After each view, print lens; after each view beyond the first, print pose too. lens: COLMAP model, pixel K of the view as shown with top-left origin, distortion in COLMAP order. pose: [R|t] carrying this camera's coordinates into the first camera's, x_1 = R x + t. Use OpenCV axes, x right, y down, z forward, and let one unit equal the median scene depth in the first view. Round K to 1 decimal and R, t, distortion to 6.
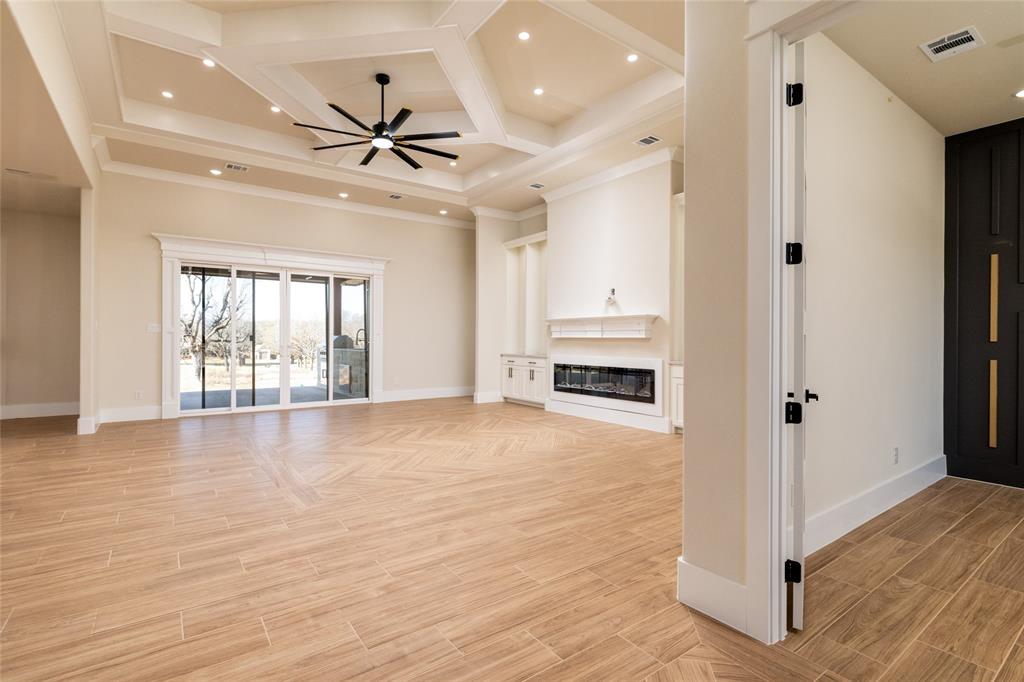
lens RADIAL K [[485.3, 0, 510.7], [0, 485.3, 337.1], [0, 0, 1]] dist [0.000637, -0.000260]
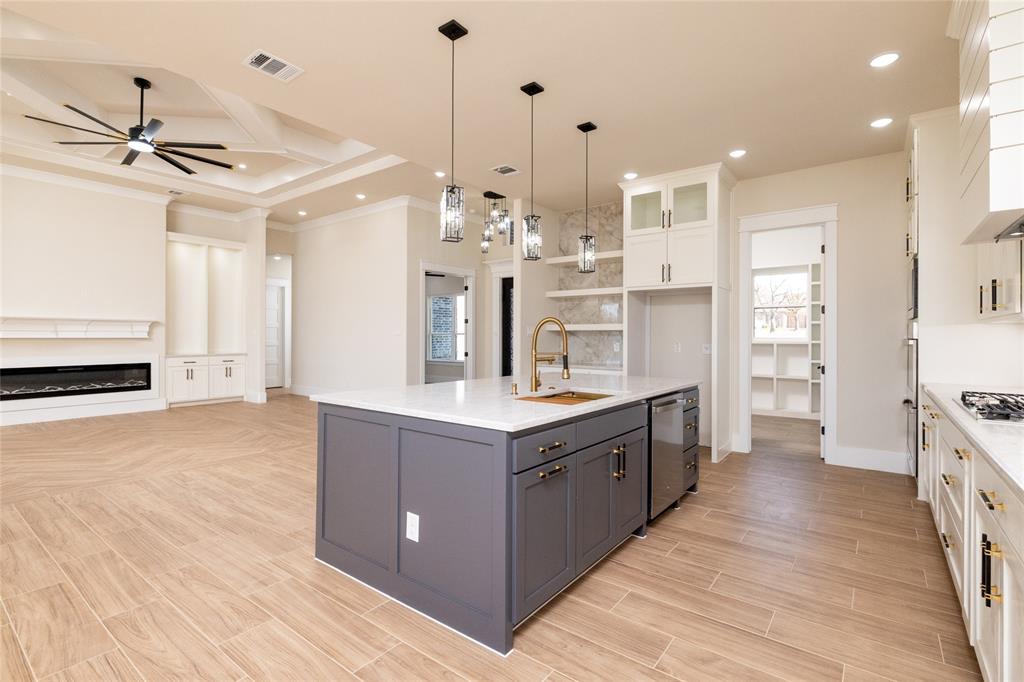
lens RADIAL K [[485.3, 0, 507.7], [0, 485.3, 332.1], [0, 0, 1]] dist [0.000637, -0.000260]
pose [[-0.279755, 0.002169, 0.960069, -1.047038], [-0.008401, 0.999954, -0.004707, -0.013734], [-0.960035, -0.009383, -0.279724, 0.402938]]
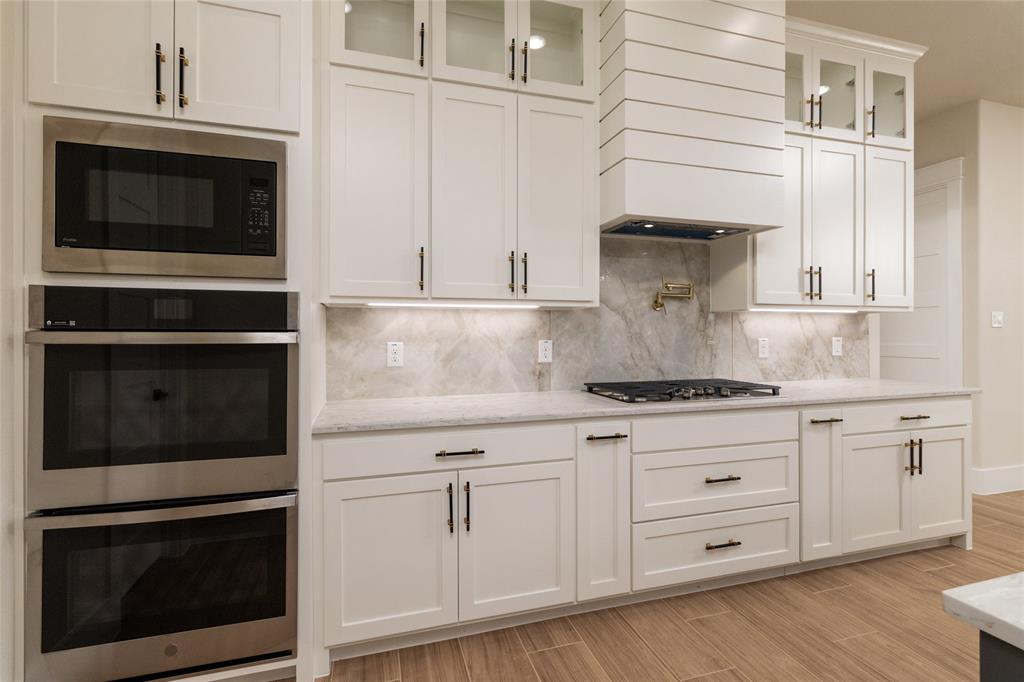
lens RADIAL K [[485.3, 0, 507.6], [0, 485.3, 332.8], [0, 0, 1]] dist [0.000637, -0.000260]
pose [[-0.322545, -0.003120, -0.946549, -0.470925], [0.002890, 0.999987, -0.004281, -0.010561], [0.946550, -0.004117, -0.322532, -0.011758]]
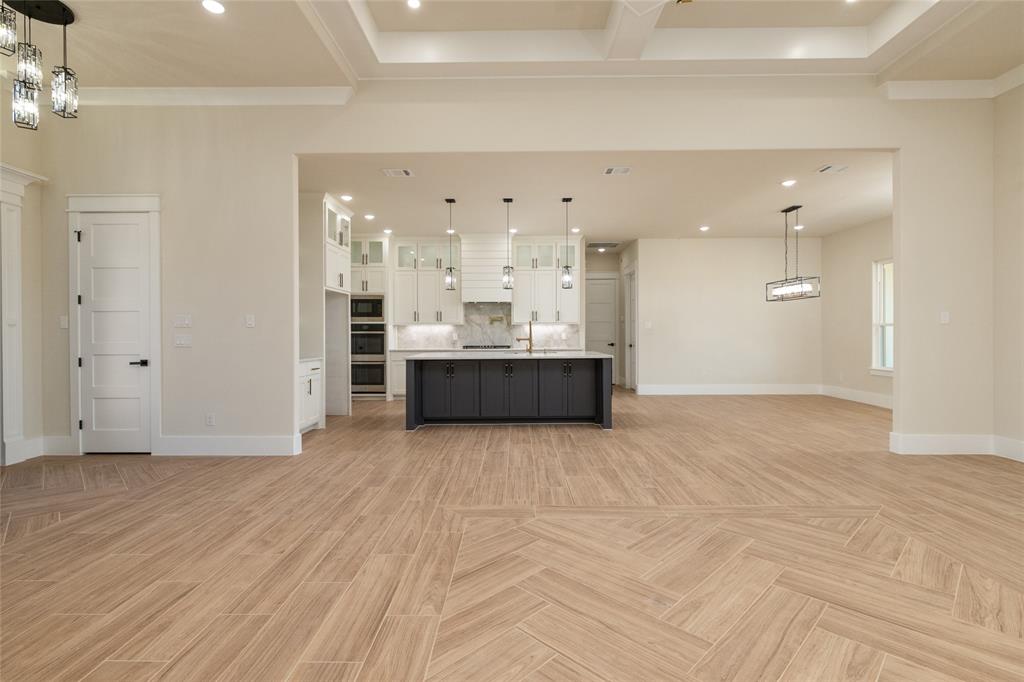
lens RADIAL K [[485.3, 0, 514.2], [0, 485.3, 345.4], [0, 0, 1]] dist [0.000637, -0.000260]
pose [[-0.589546, 0.016900, -0.807558, 0.136500], [0.003519, 0.999825, 0.018355, 0.001995], [0.807727, 0.007979, -0.589502, 0.796803]]
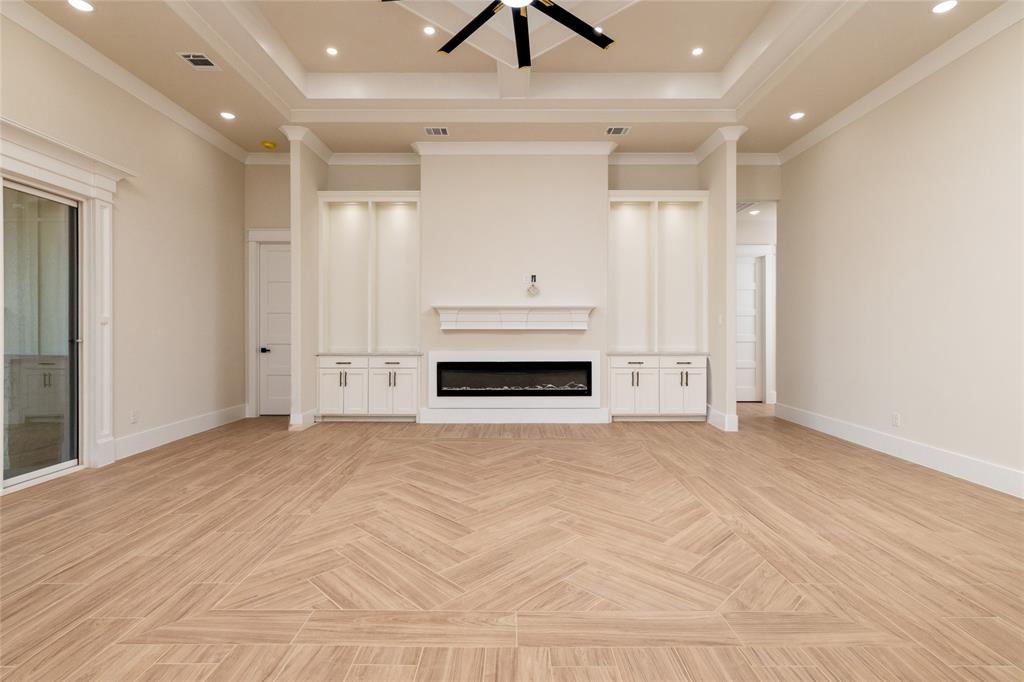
lens RADIAL K [[485.3, 0, 510.3], [0, 485.3, 334.1], [0, 0, 1]] dist [0.000637, -0.000260]
pose [[0.584974, -0.009801, 0.810993, -0.537607], [-0.002356, 0.999902, 0.013783, -0.003022], [-0.811049, -0.009973, 0.584894, 0.486014]]
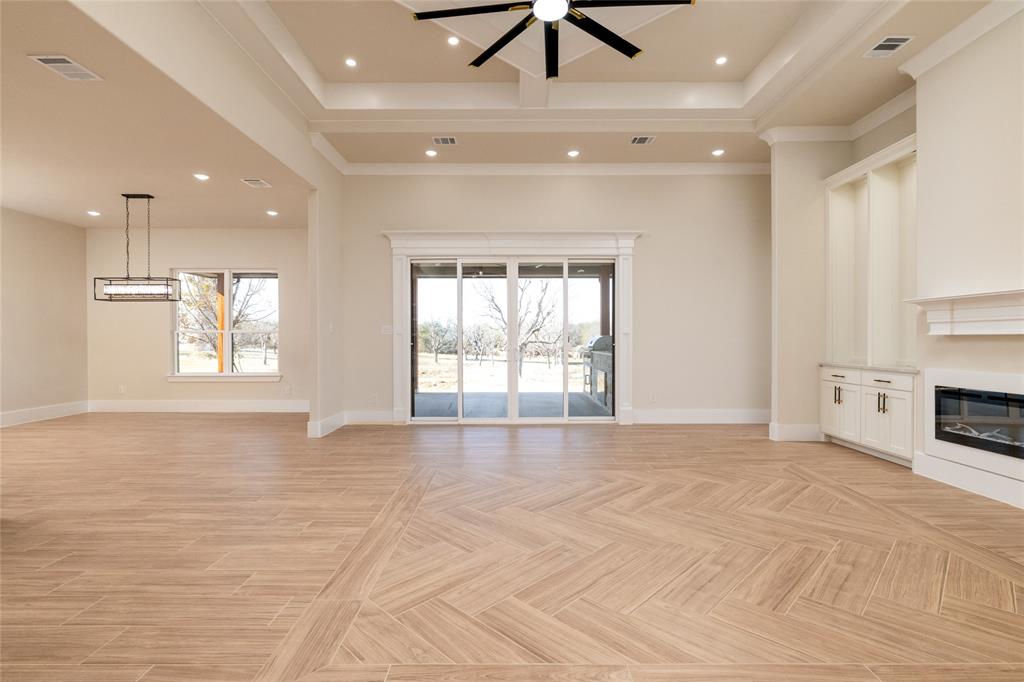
lens RADIAL K [[485.3, 0, 511.2], [0, 485.3, 340.8], [0, 0, 1]] dist [0.000637, -0.000260]
pose [[0.811560, -0.005080, -0.584247, 0.028562], [0.008883, 0.999954, 0.003645, 0.001534], [0.584201, -0.008148, 0.811568, 0.357395]]
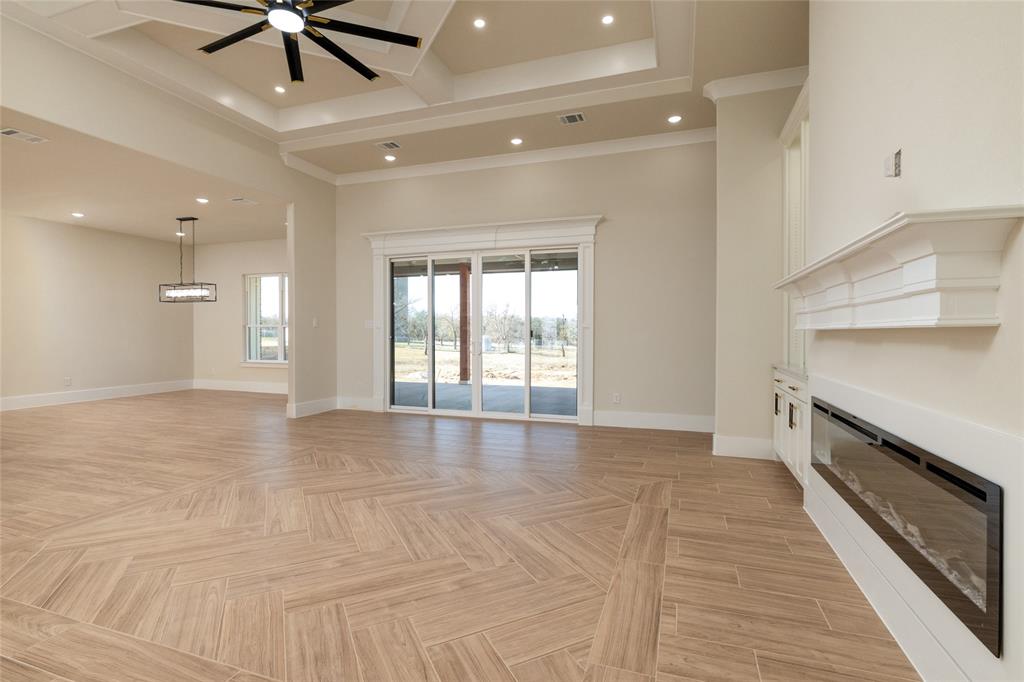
lens RADIAL K [[485.3, 0, 508.1], [0, 485.3, 342.7], [0, 0, 1]] dist [0.000637, -0.000260]
pose [[0.572156, 0.011999, -0.820057, 0.299552], [0.004571, 0.999831, 0.017819, 0.003342], [0.820132, -0.013944, 0.572004, 0.635575]]
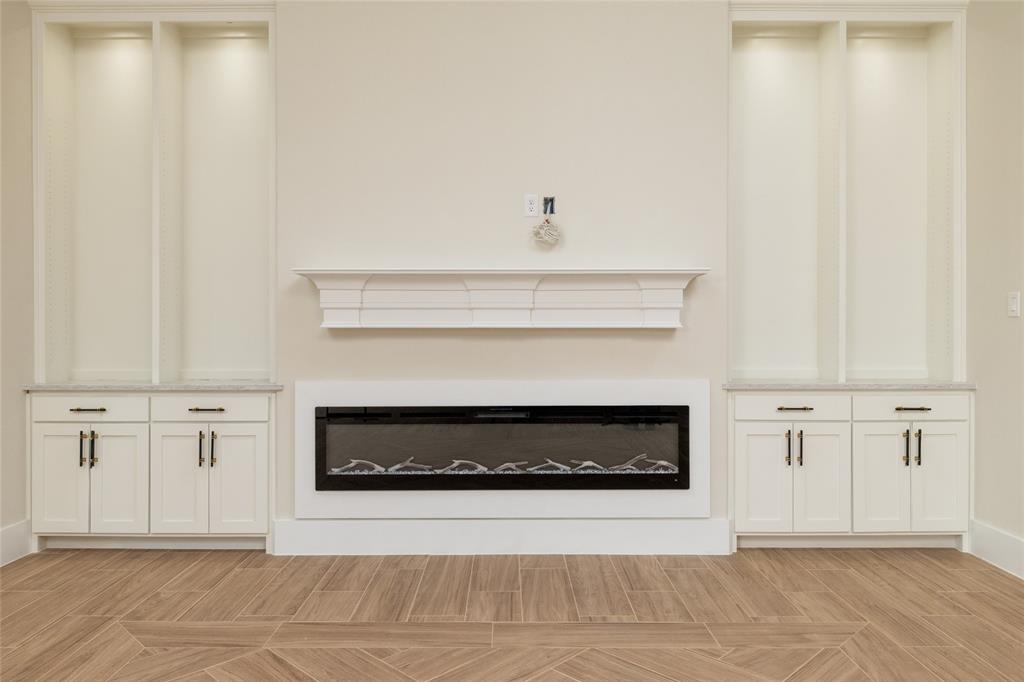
lens RADIAL K [[700.4, 0, 515.9], [0, 700.4, 330.1], [0, 0, 1]] dist [0.001689, 0.000216]
pose [[0.578296, -0.004862, 0.815813, -0.243312], [-0.001754, 0.999973, 0.007202, -0.001703], [-0.815825, -0.005596, 0.578272, 0.682164]]
